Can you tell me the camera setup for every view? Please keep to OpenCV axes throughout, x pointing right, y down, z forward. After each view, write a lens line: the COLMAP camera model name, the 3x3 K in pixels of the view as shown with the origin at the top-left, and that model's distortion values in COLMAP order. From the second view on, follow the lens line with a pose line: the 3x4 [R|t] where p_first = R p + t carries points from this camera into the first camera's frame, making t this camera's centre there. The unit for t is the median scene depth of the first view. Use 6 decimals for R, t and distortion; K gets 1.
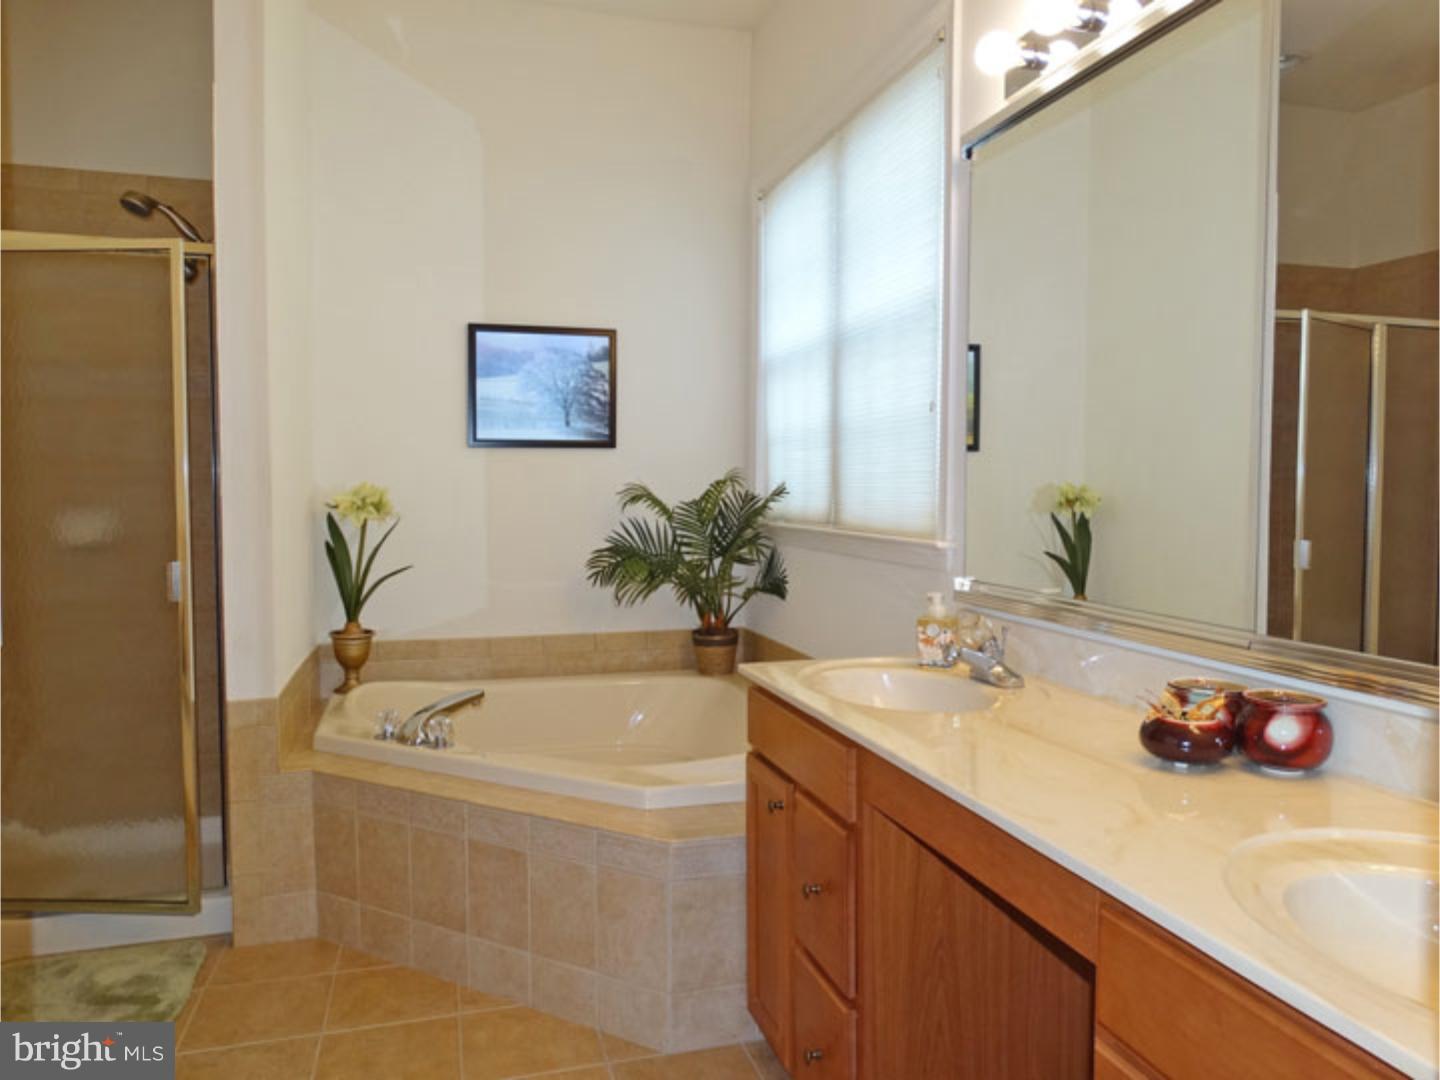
lens RADIAL K [[1061.8, 0, 722.9], [0, 1061.8, 539.5], [0, 0, 1]] dist [-0.007108, 0.007934]
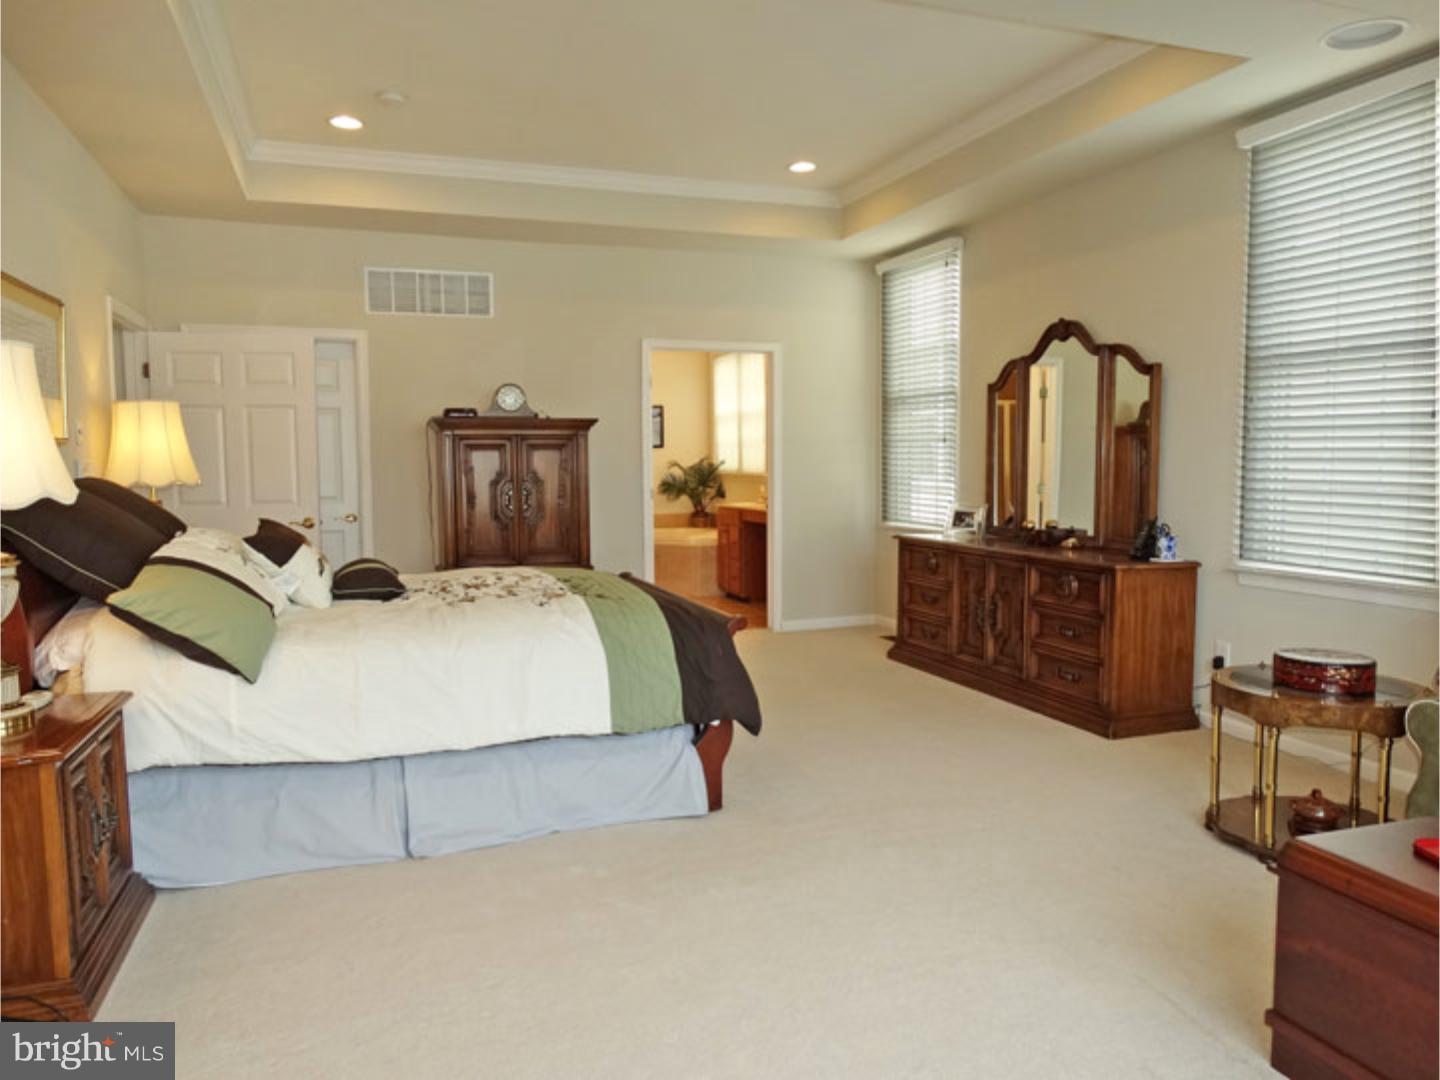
lens RADIAL K [[1061.8, 0, 720.0], [0, 1061.8, 542.1], [0, 0, 1]] dist [-0.007108, 0.007934]
pose [[0.997867, -0.019879, 0.062173, -0.137225], [0.018341, 0.999514, 0.025198, 0.099416], [-0.062644, -0.024004, 0.997747, -1.906031]]
